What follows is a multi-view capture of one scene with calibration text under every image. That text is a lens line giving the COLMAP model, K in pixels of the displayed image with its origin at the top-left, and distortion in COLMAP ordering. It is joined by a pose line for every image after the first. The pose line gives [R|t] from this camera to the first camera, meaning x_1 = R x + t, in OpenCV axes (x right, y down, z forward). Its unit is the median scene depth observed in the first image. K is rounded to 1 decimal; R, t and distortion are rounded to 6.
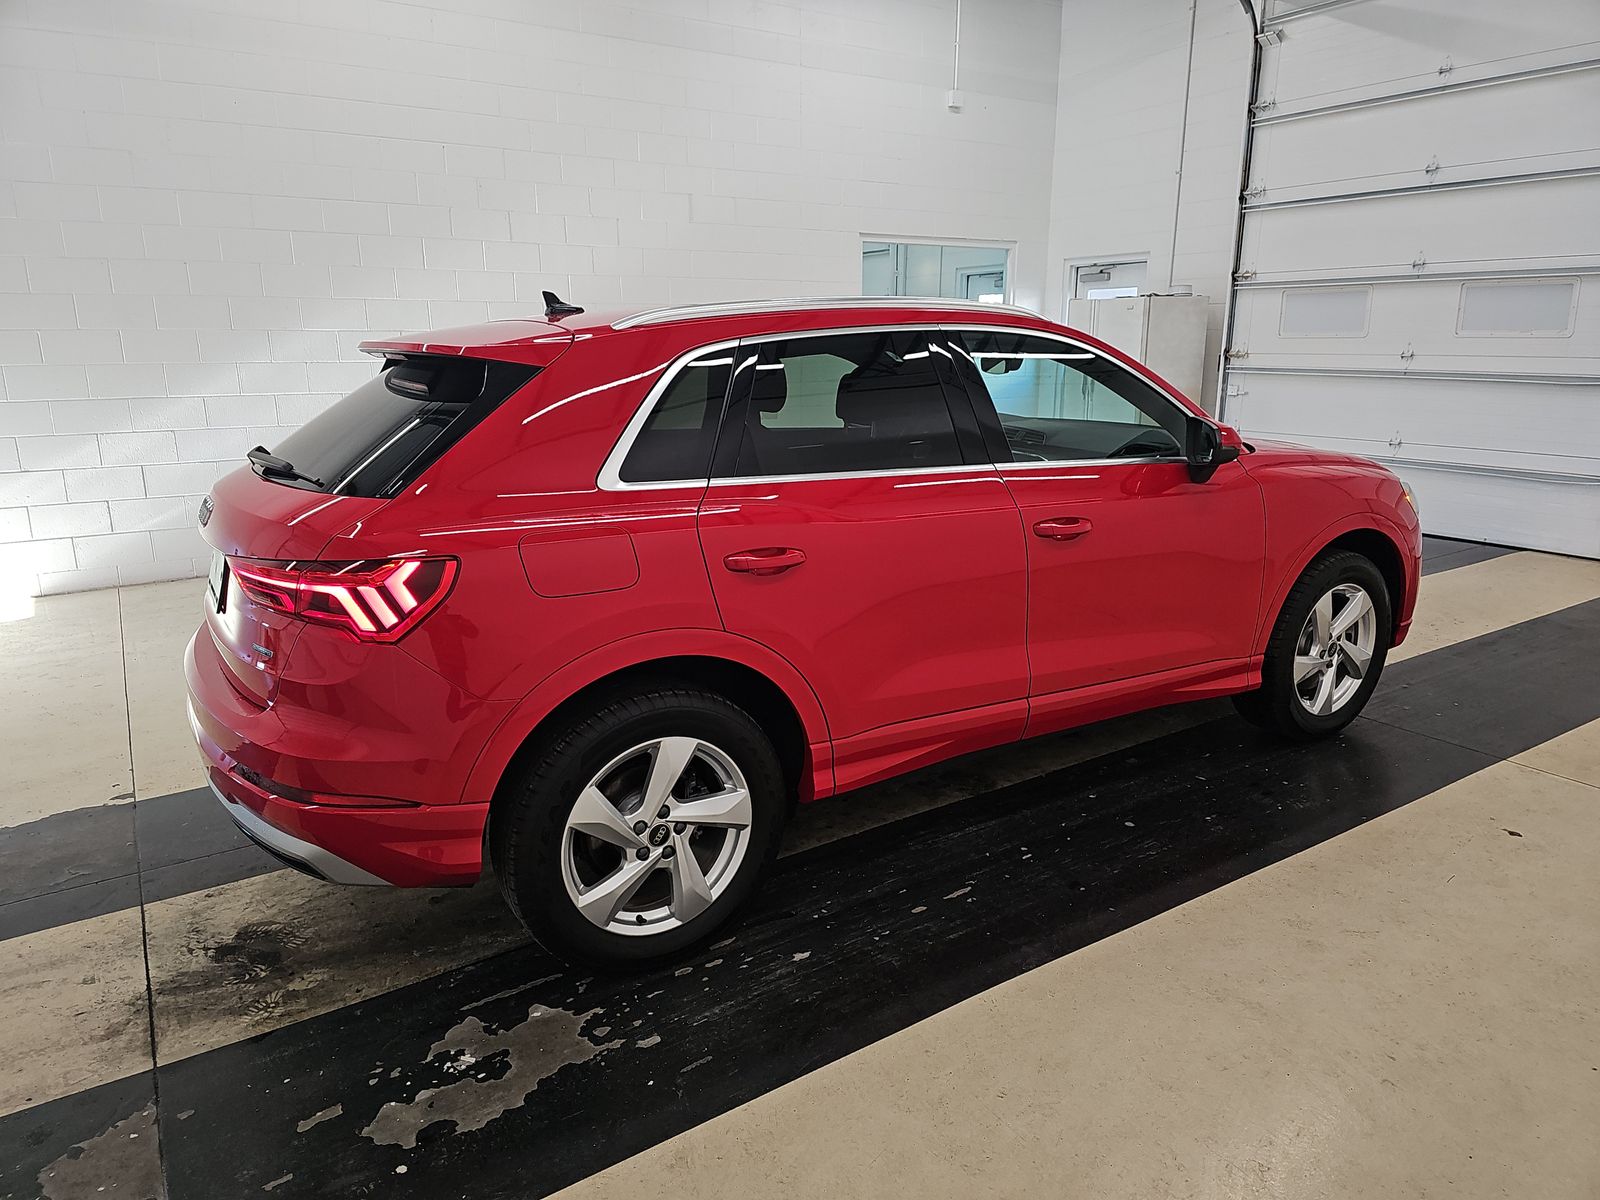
lens RADIAL K [[1067.6, 0, 801.2], [0, 1067.6, 606.2], [0, 0, 1]] dist [0.059594, -0.058799]
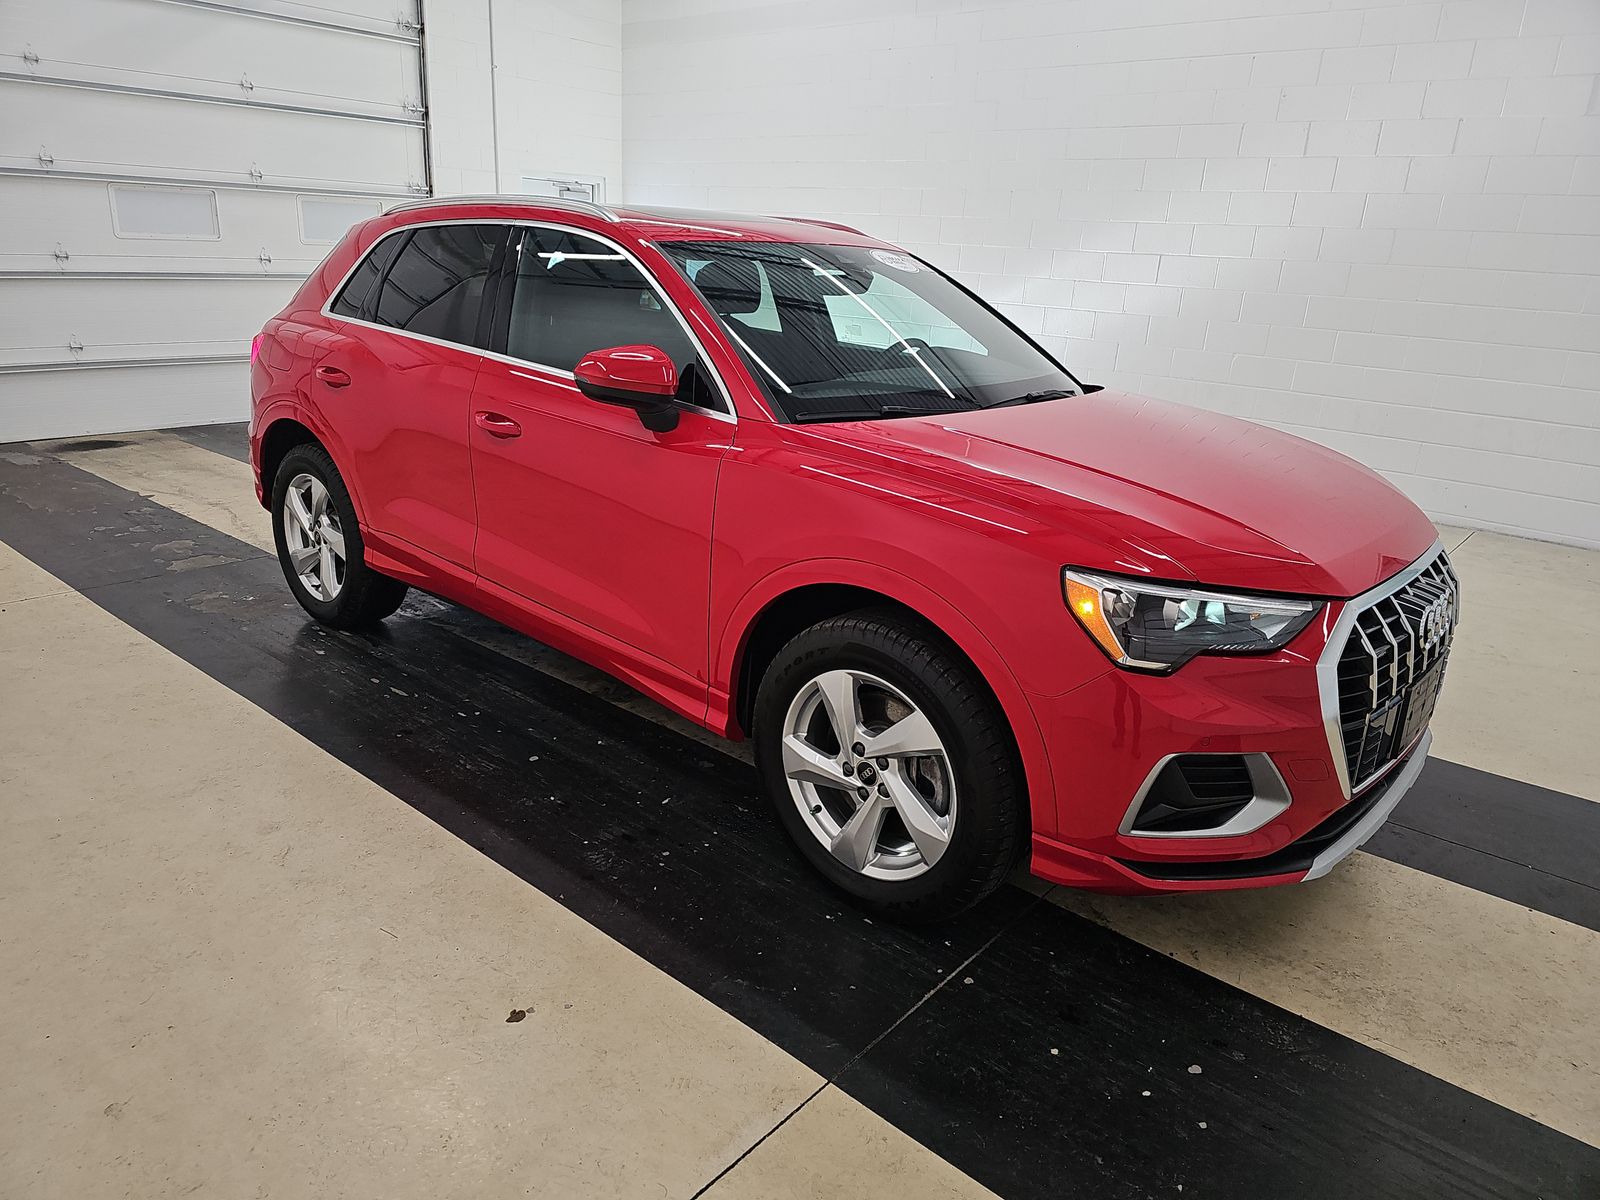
lens RADIAL K [[1062.1, 0, 800.0], [0, 1062.1, 600.0], [0, 0, 1]] dist [0.001522, -0.002148]
pose [[0.274876, 0.321057, -0.906292, 1.646102], [-0.276970, 0.929086, 0.245127, -0.311436], [0.920723, 0.183636, 0.344307, 1.215905]]
